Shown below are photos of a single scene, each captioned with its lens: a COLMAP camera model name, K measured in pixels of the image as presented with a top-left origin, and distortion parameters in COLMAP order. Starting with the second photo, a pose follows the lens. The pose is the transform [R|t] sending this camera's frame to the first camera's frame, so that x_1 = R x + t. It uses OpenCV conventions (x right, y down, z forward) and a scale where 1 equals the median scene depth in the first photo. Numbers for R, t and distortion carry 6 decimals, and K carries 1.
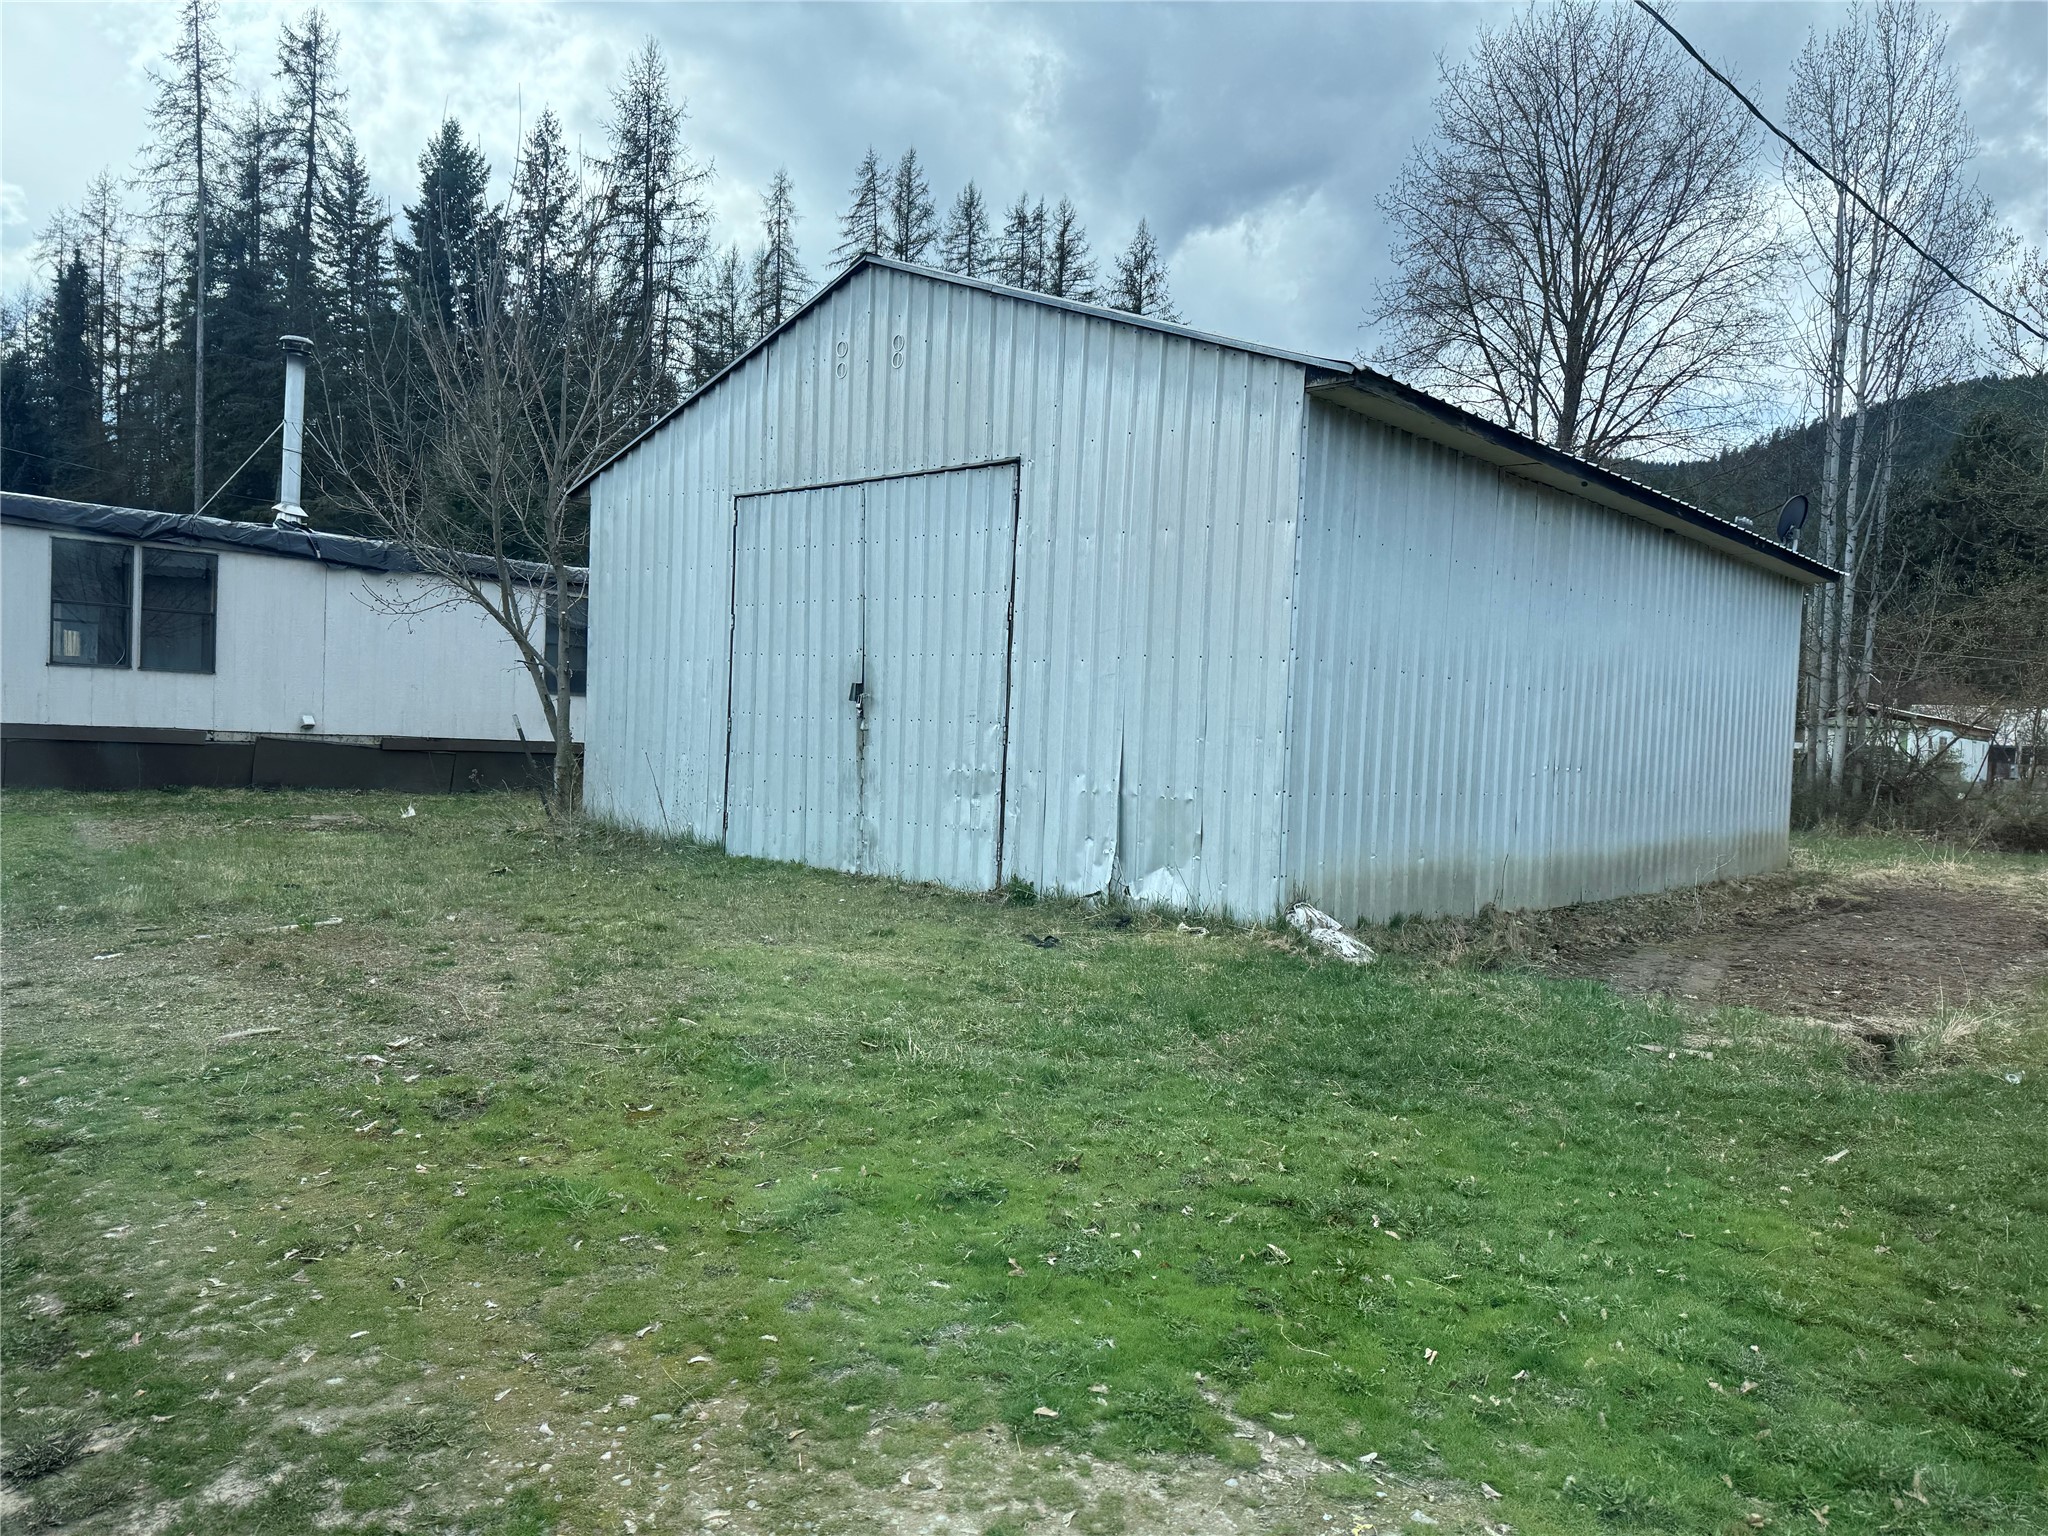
lens RADIAL K [[1447.7, 0, 1083.4], [0, 1447.7, 798.2], [0, 0, 1]] dist [-0.007374, -0.010969]
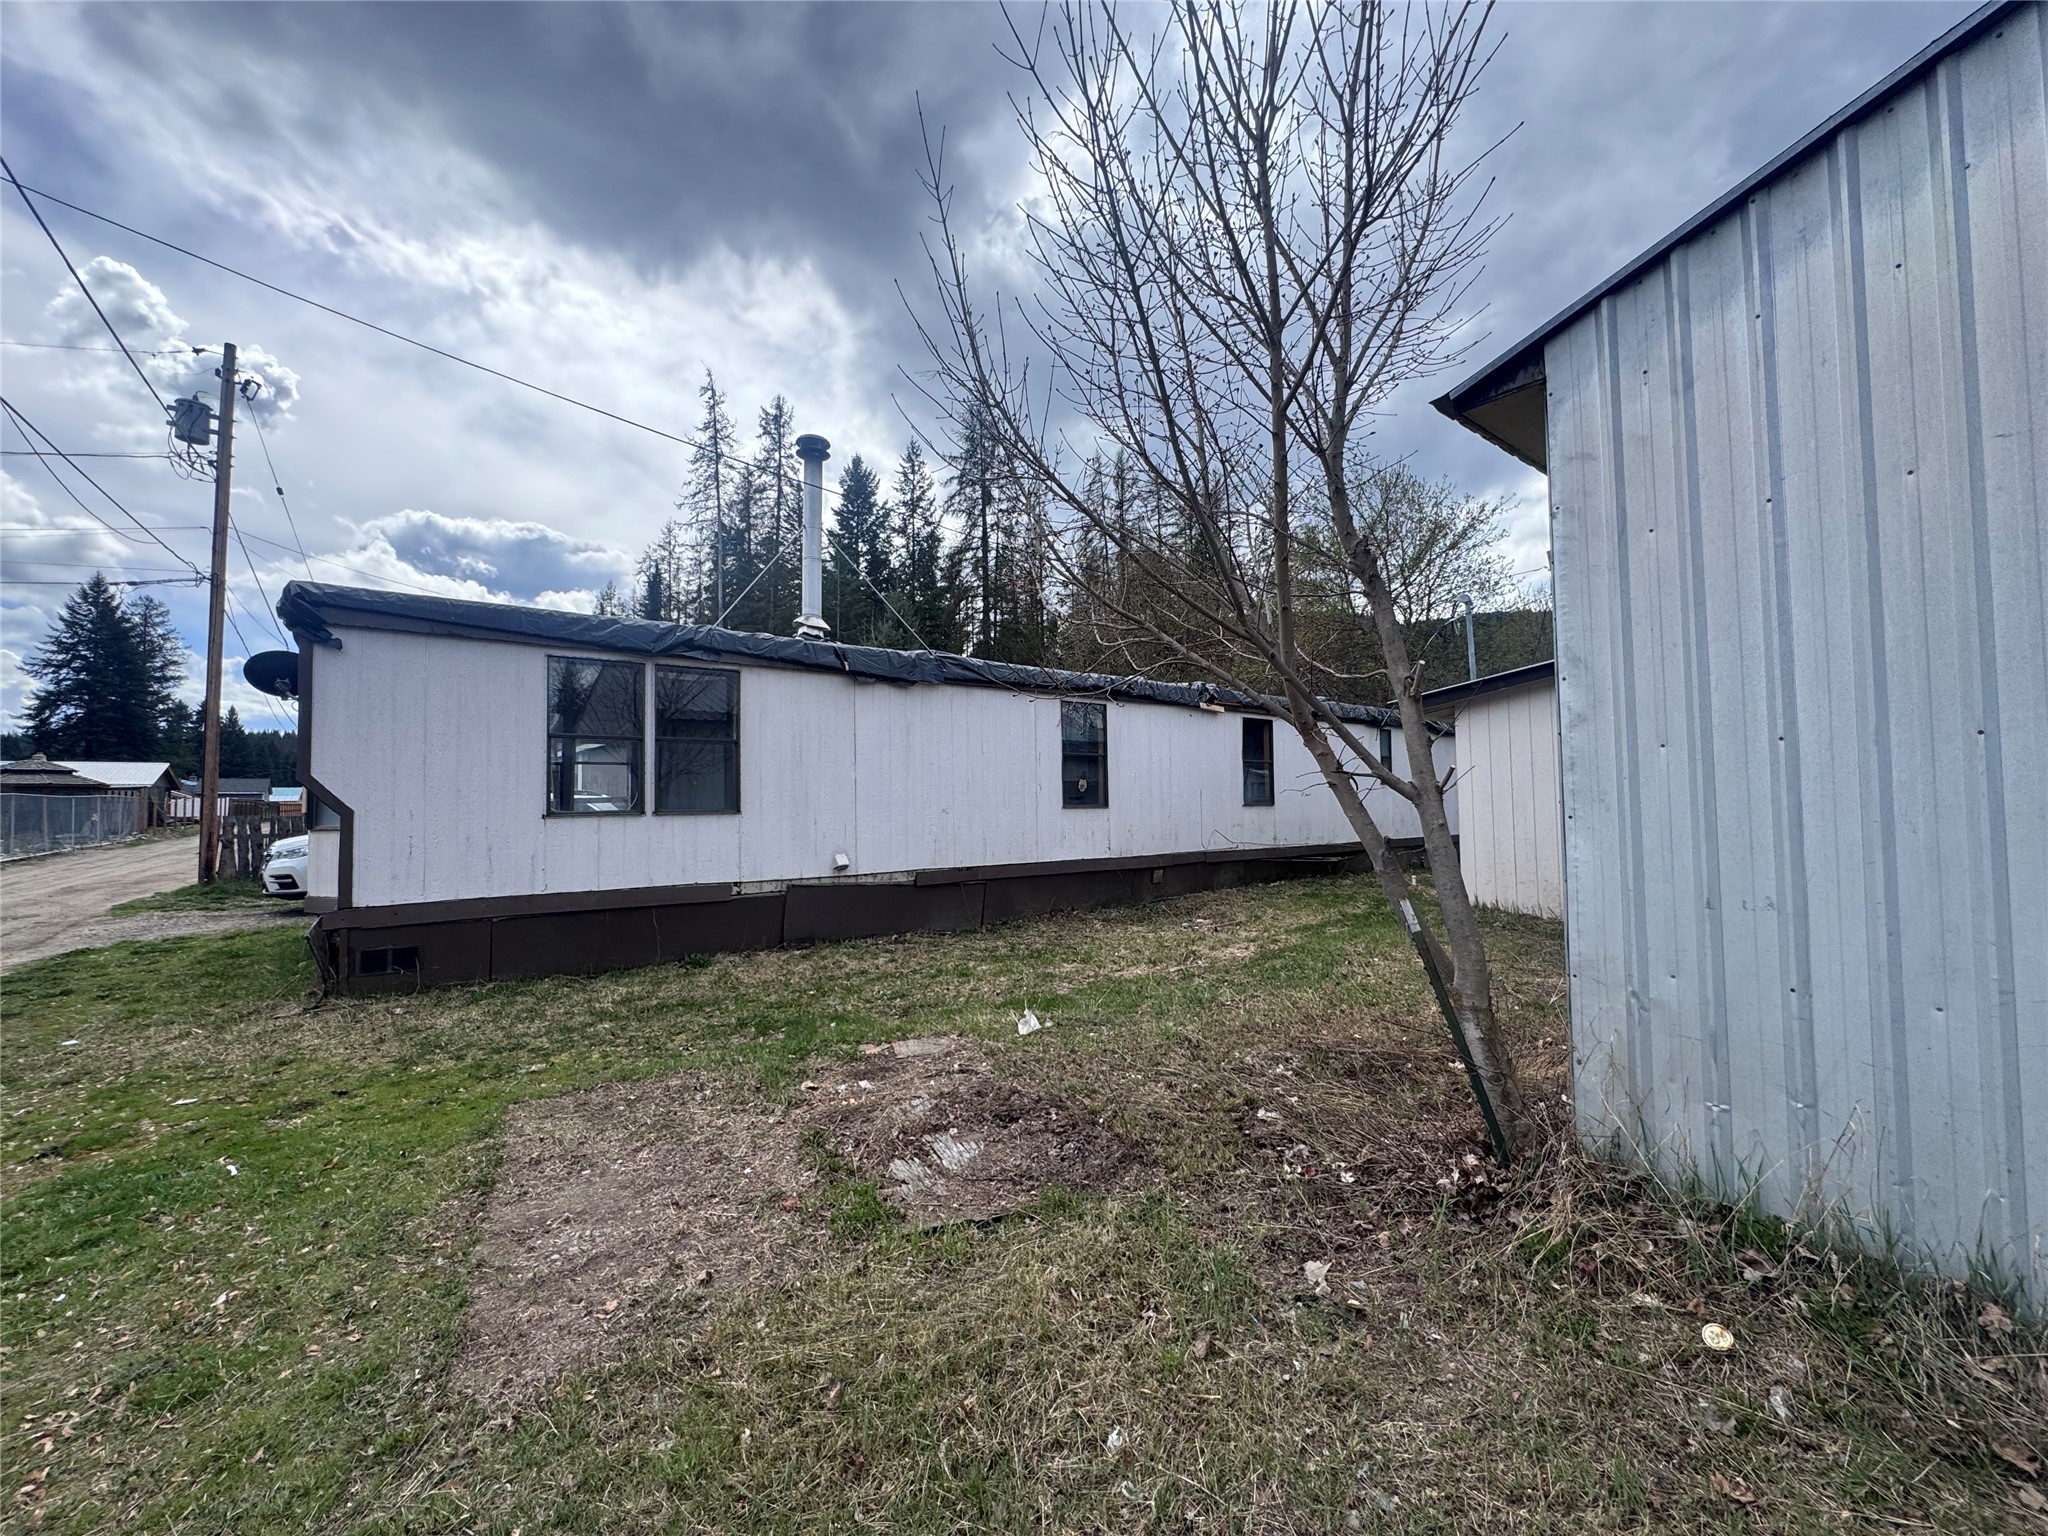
lens RADIAL K [[812.8, 0, 1028.9], [0, 812.8, 774.7], [0, 0, 1]] dist [-0.019797, -0.000018]
pose [[0.979944, -0.066715, -0.187775, -0.112384], [0.051542, 0.995084, -0.084565, -0.019305], [0.192494, 0.073190, 0.978565, 0.184046]]
